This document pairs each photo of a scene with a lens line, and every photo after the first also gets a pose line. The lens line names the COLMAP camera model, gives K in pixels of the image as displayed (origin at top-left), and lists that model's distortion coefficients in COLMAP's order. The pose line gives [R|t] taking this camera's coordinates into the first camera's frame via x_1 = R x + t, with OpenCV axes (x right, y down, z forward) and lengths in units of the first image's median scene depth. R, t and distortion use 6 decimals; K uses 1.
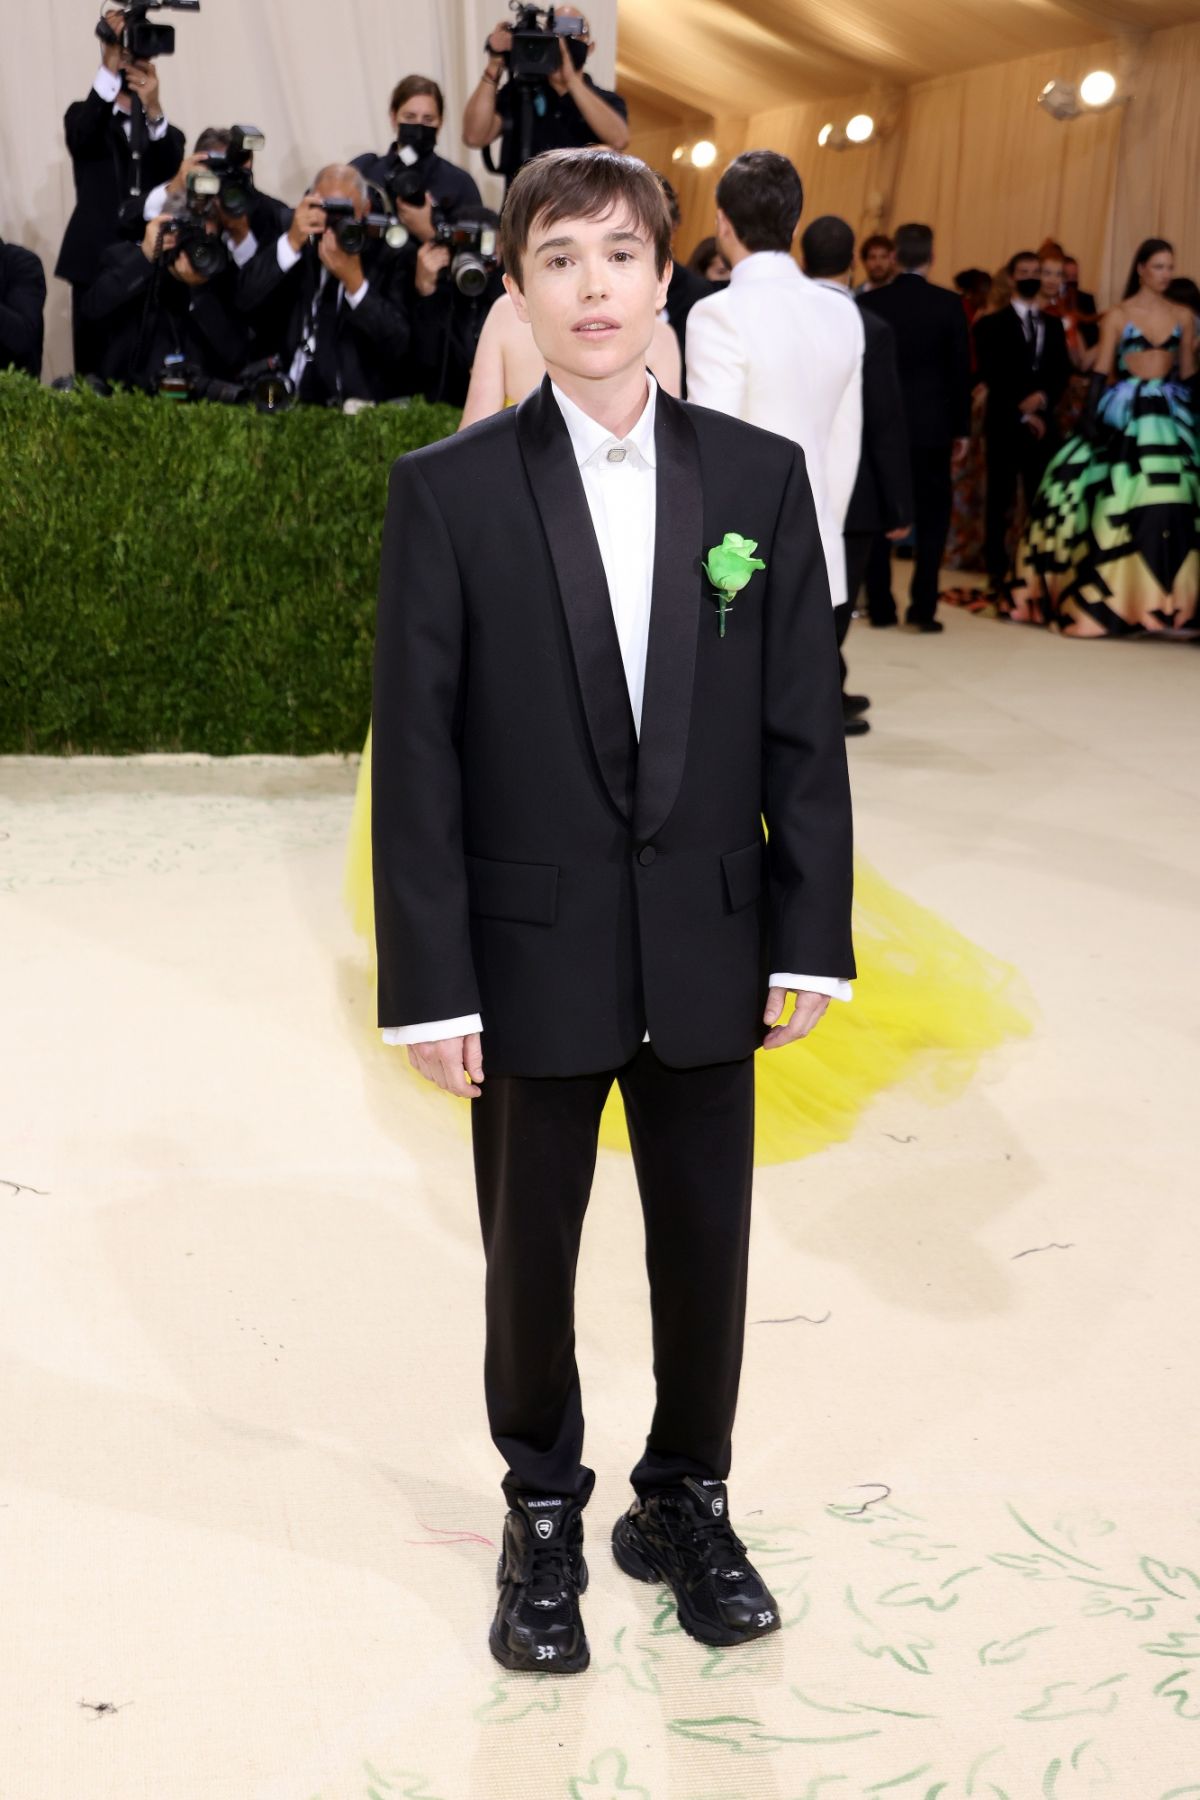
lens RADIAL K [[2383.4, 0, 597.6], [0, 2383.4, 848.2], [0, 0, 1]] dist [0.079856, -0.114019]
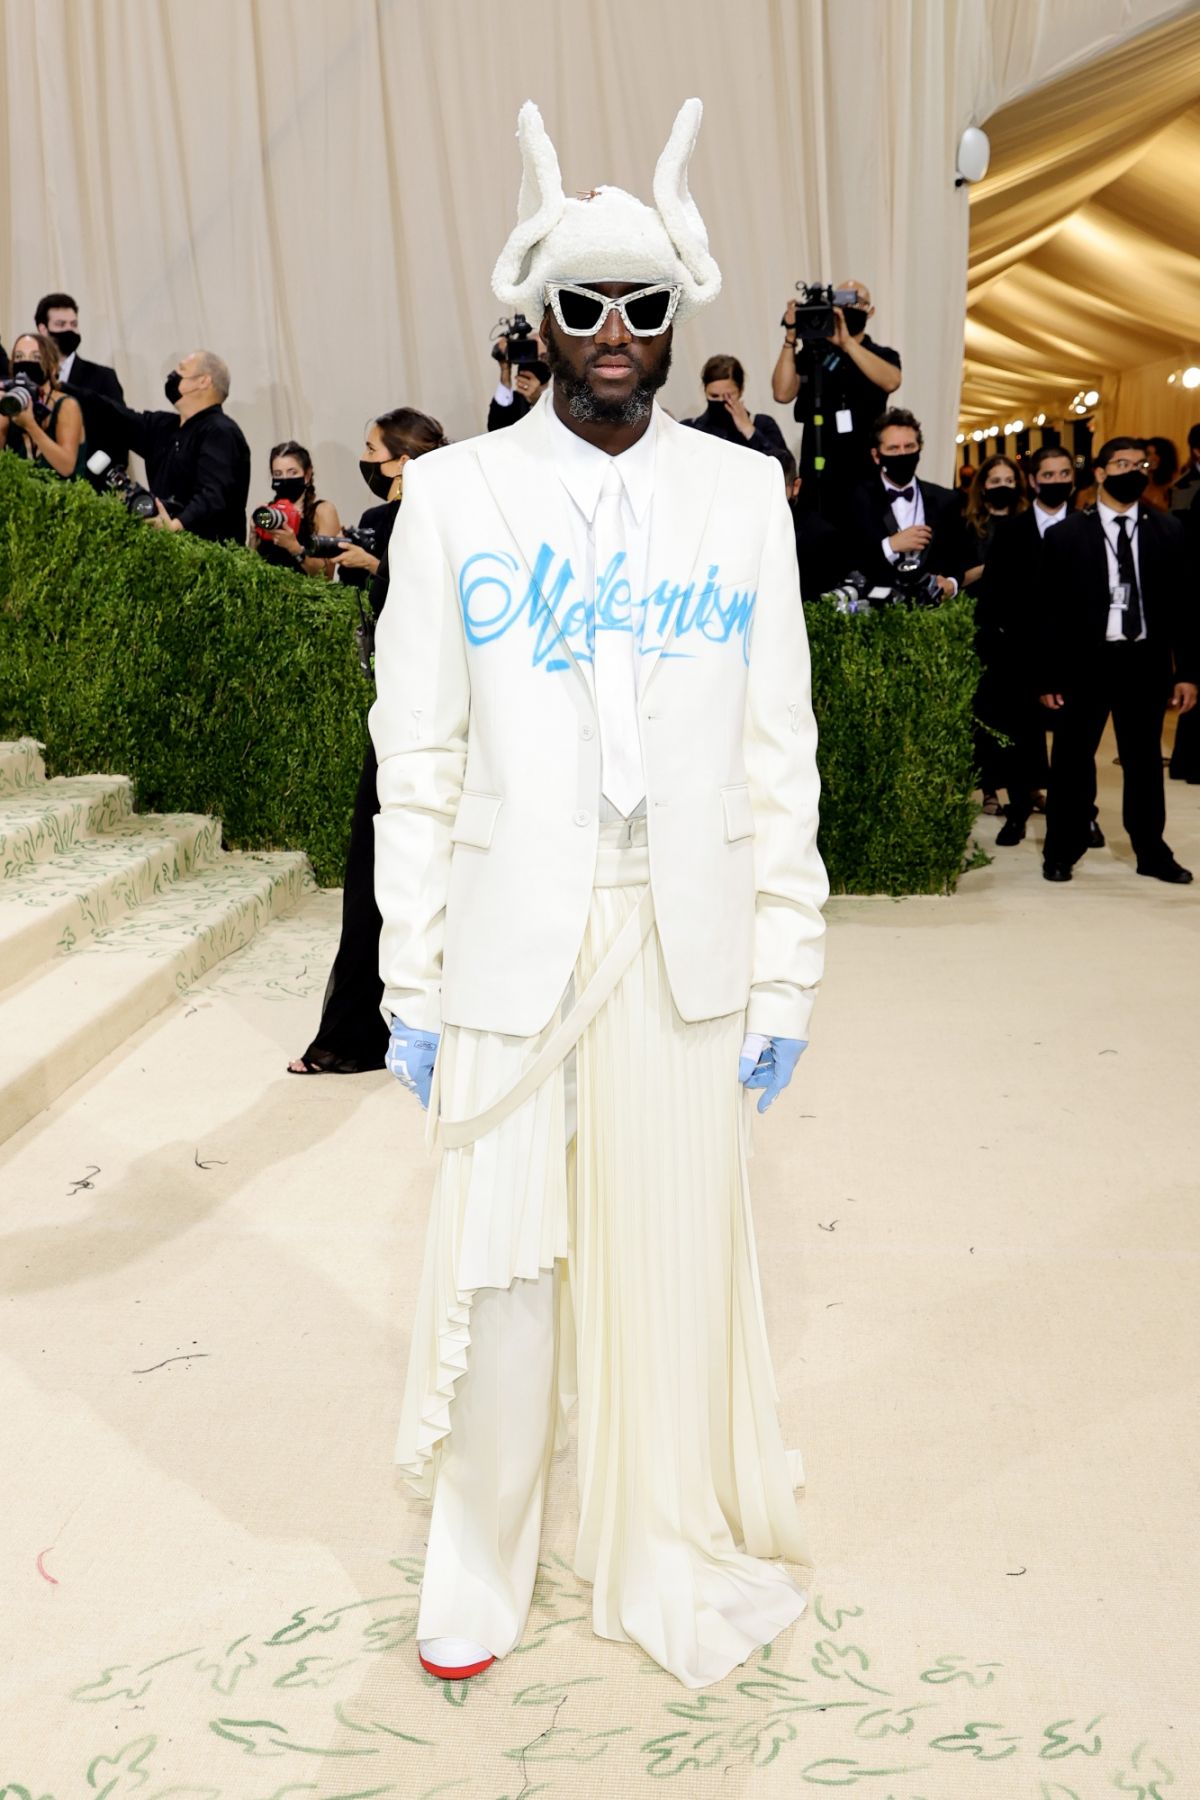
lens RADIAL K [[1906.3, 0, 607.1], [0, 1906.3, 875.8], [0, 0, 1]] dist [0.007913, 0.001864]
pose [[0.955436, 0.003055, -0.295181, 0.175522], [-0.014516, 0.999223, -0.036642, -0.009790], [0.294840, 0.039294, 0.954738, 0.043972]]
